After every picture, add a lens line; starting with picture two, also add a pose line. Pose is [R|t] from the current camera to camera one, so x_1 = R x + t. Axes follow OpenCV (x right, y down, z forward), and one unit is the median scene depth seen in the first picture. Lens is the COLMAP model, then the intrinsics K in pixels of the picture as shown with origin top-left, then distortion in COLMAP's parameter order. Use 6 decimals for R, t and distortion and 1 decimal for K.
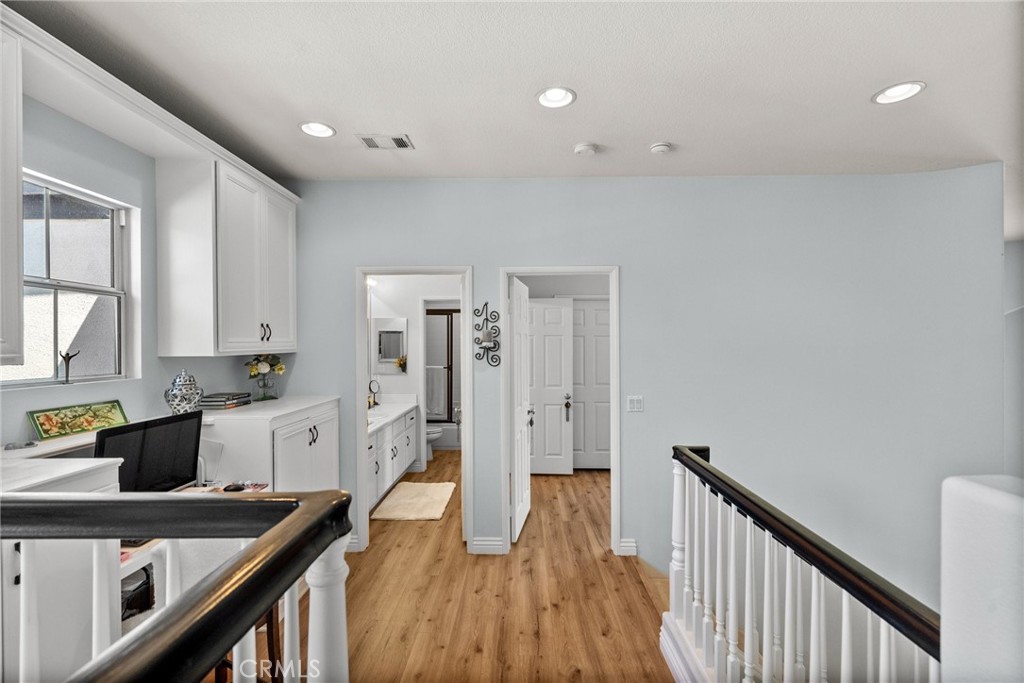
lens RADIAL K [[467.6, 0, 512.0], [0, 467.6, 345.2], [0, 0, 1]] dist [-0.000448, 0.000570]
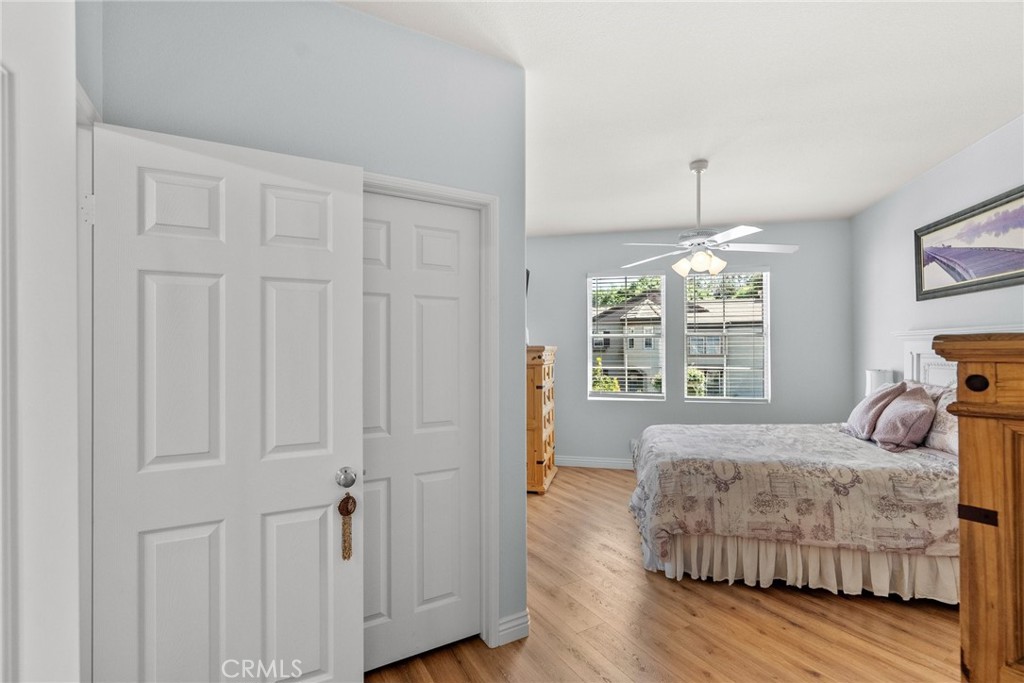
lens RADIAL K [[467.6, 0, 511.6], [0, 467.6, 342.2], [0, 0, 1]] dist [-0.000448, 0.000570]
pose [[0.863095, 0.003480, 0.505029, 0.055917], [0.001316, 0.999957, -0.009140, 0.021743], [-0.505039, 0.008553, 0.863054, 0.671434]]
